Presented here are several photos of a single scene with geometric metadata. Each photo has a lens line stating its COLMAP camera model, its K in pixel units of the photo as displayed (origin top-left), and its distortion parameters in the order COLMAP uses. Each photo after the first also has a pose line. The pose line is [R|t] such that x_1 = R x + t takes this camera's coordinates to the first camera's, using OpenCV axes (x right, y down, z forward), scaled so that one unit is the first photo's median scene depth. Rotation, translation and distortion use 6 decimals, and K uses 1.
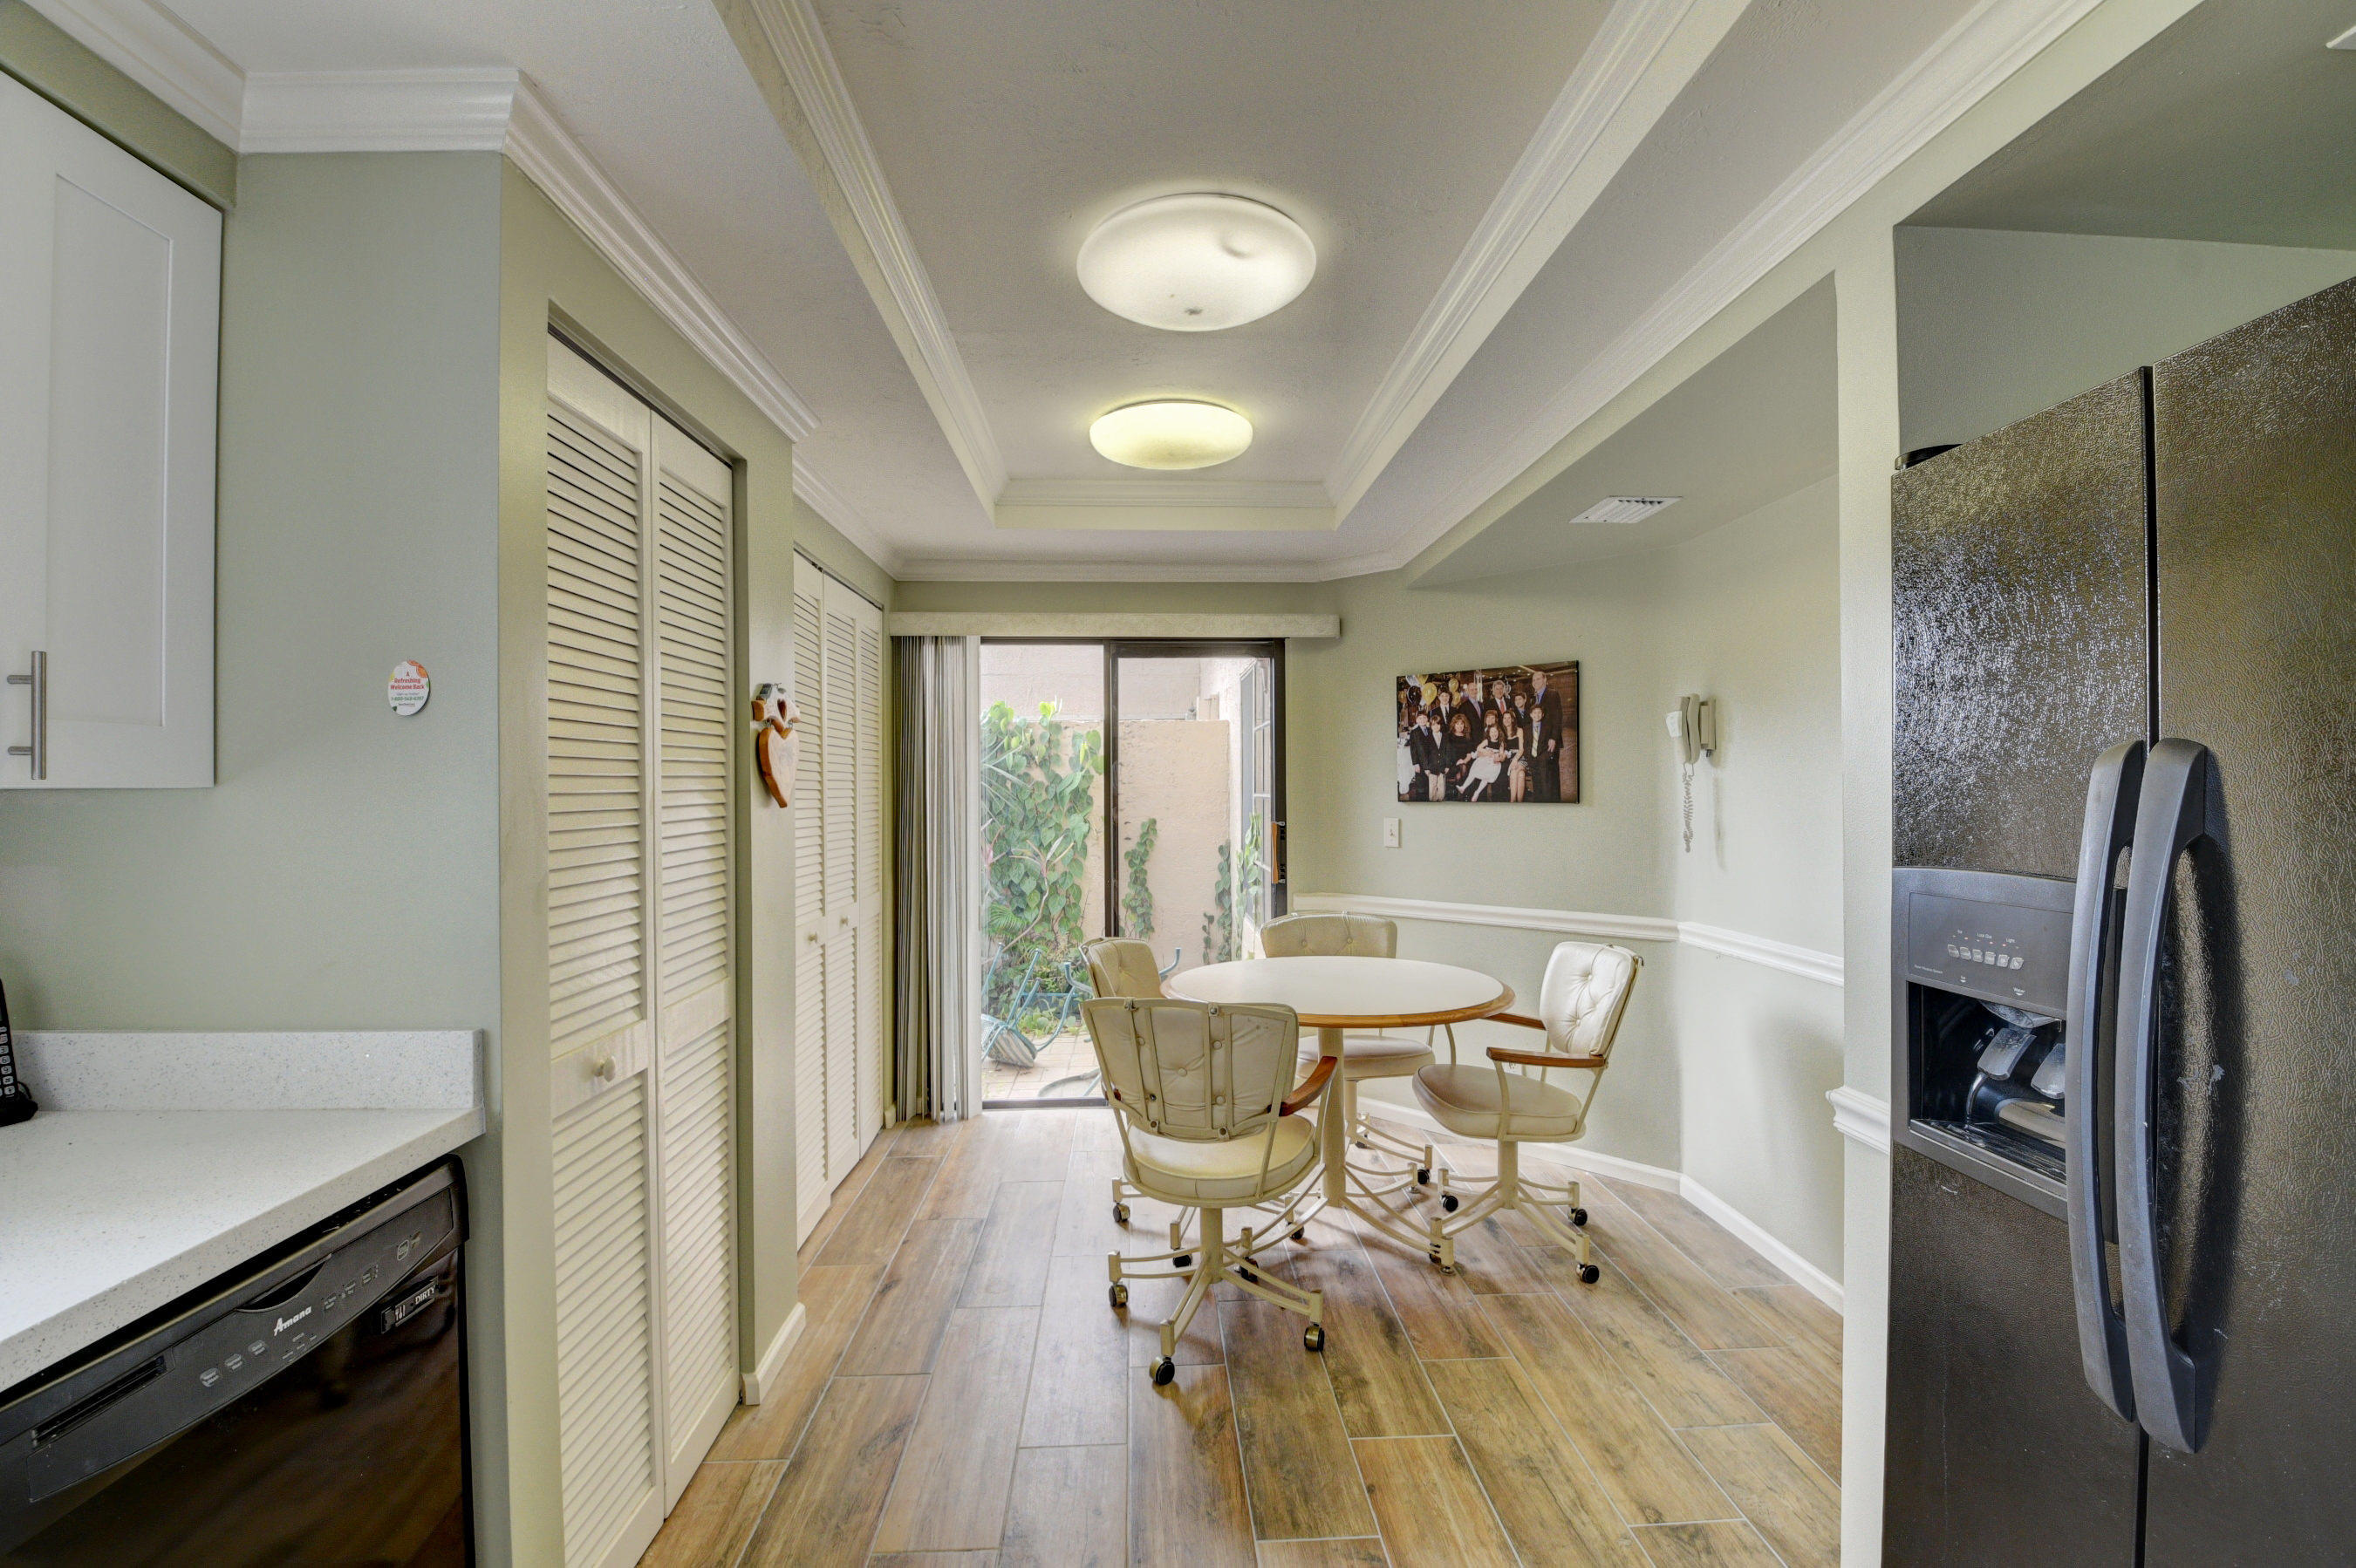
lens RADIAL K [[1067.1, 0, 1181.0], [0, 1067.1, 785.4], [0, 0, 1]] dist [0.010381, -0.021651]
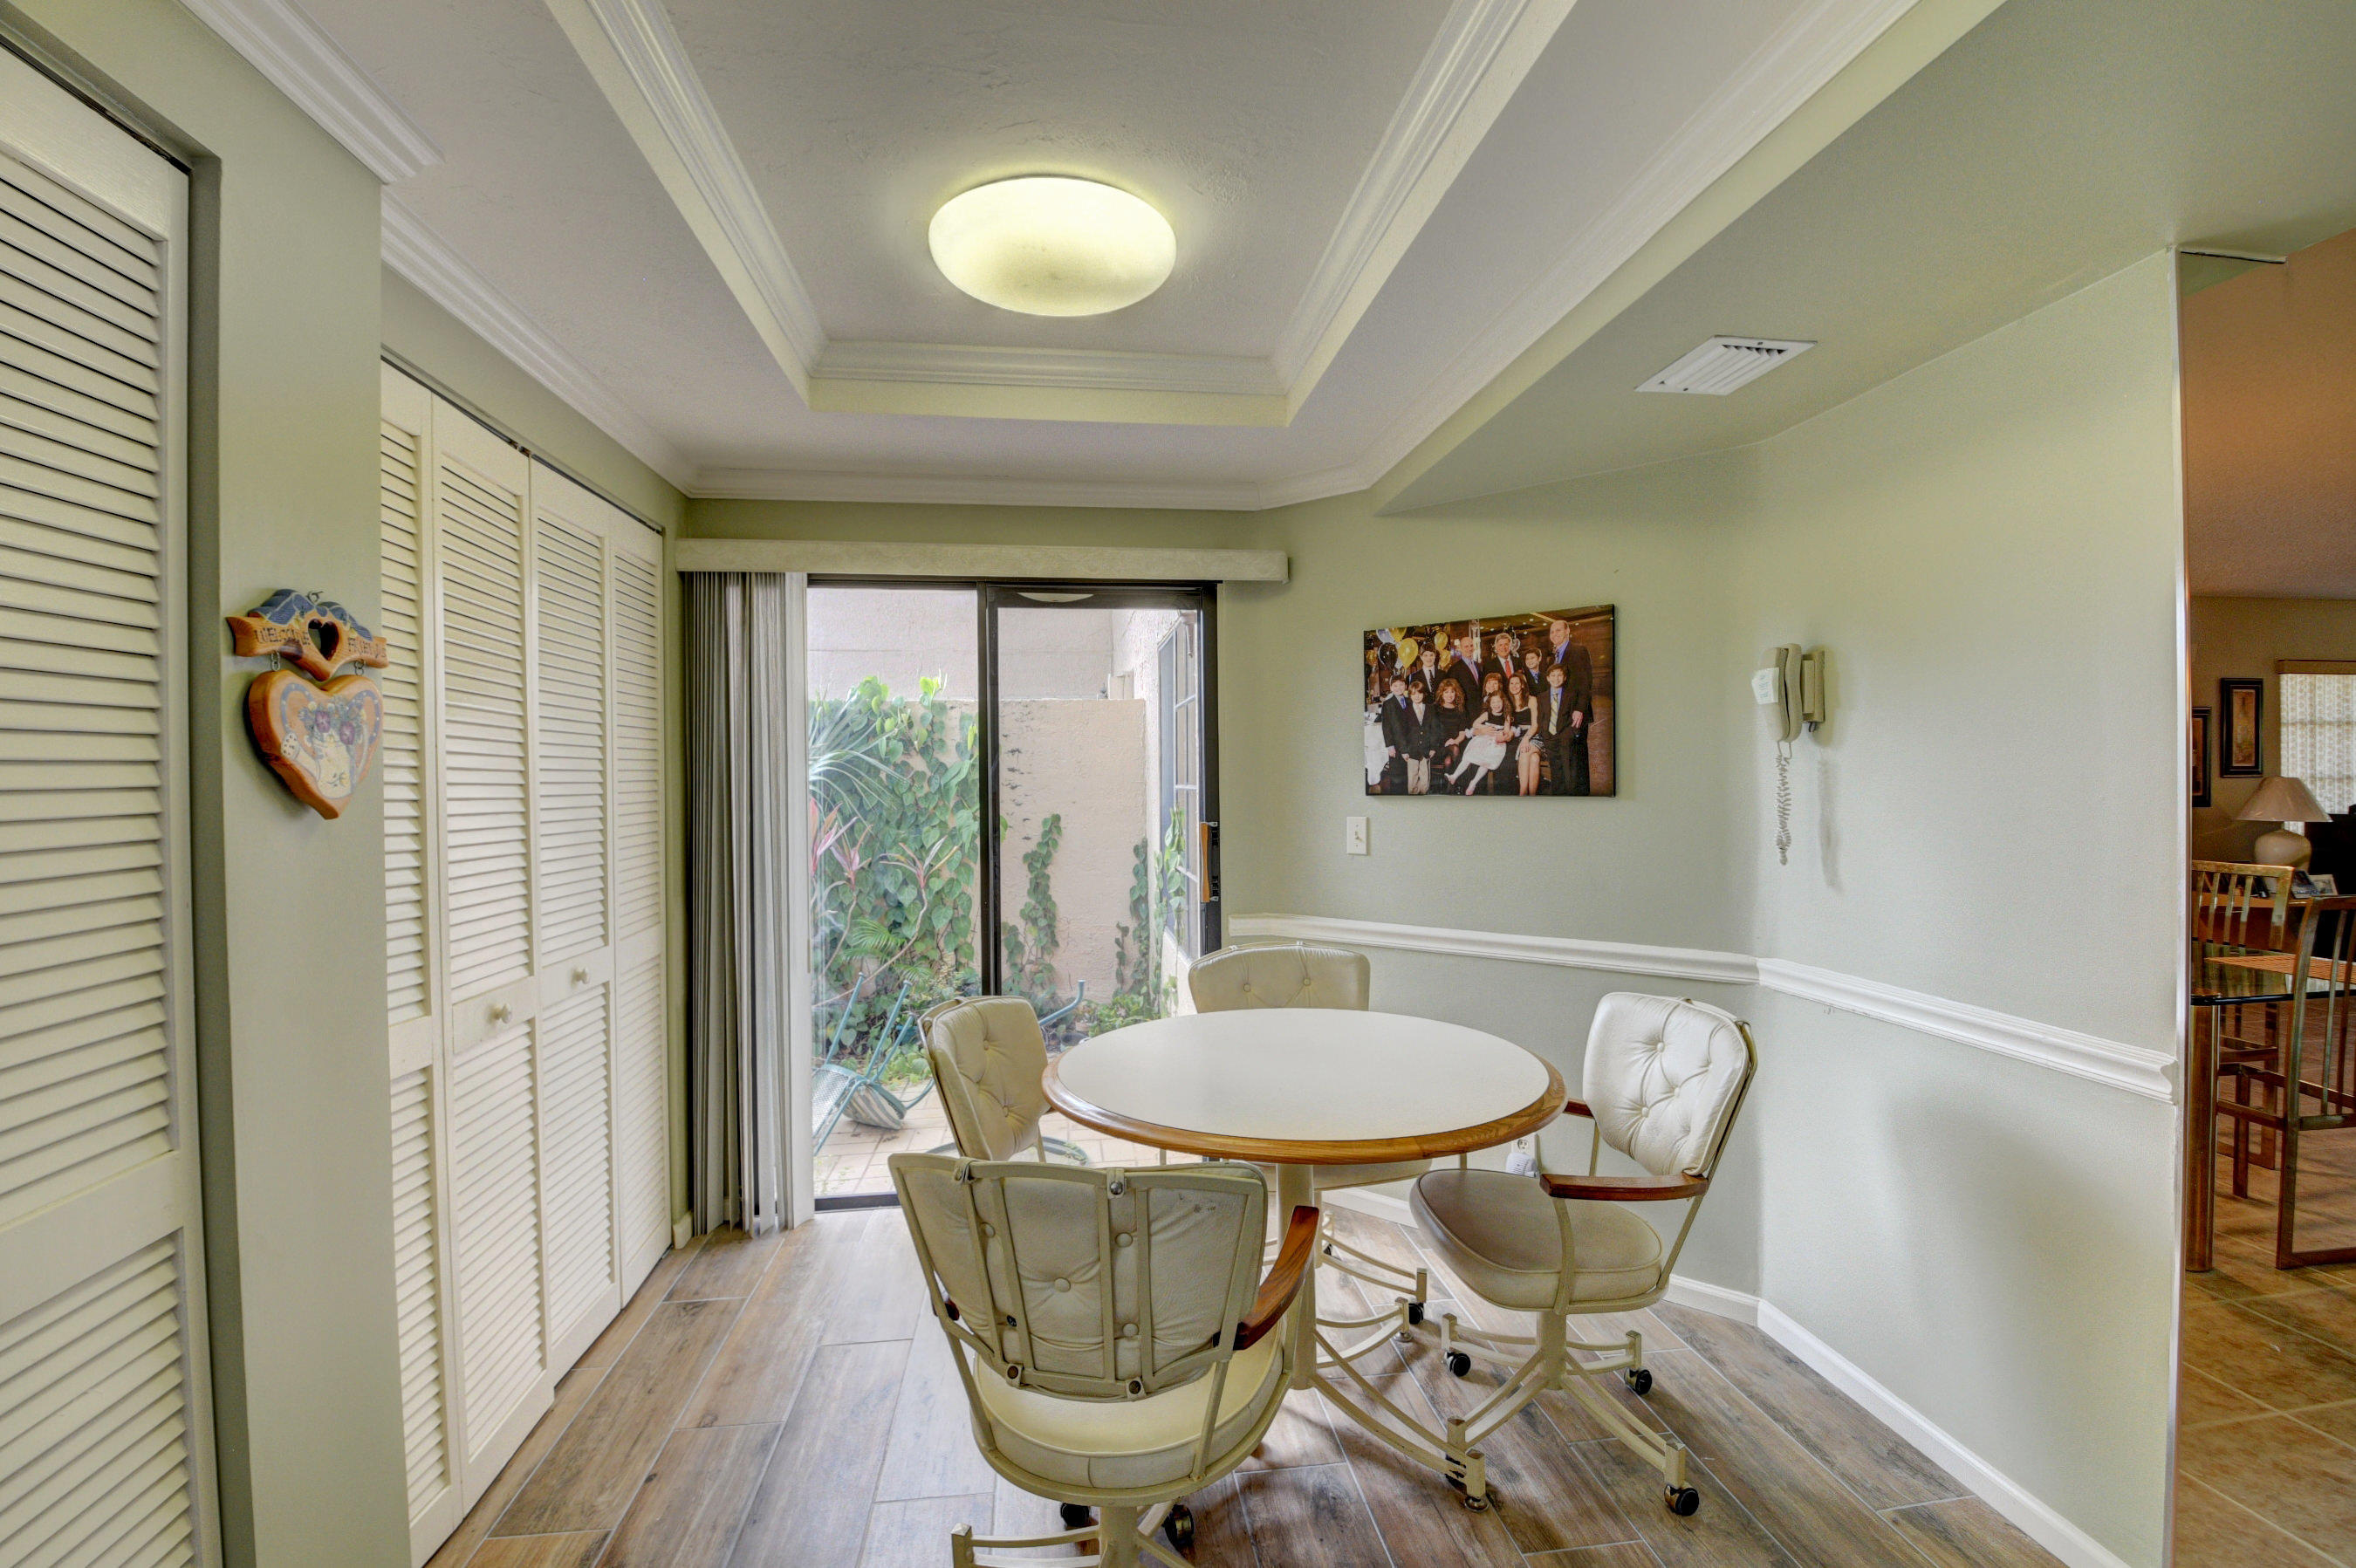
lens RADIAL K [[1035.9, 0, 1190.0], [0, 1035.9, 785.8], [0, 0, 1]] dist [0.001166, -0.019648]
pose [[0.996204, -0.005502, 0.086878, 0.015794], [0.004637, 0.999938, 0.010154, 0.000489], [-0.086929, -0.009713, 0.996167, 0.316809]]
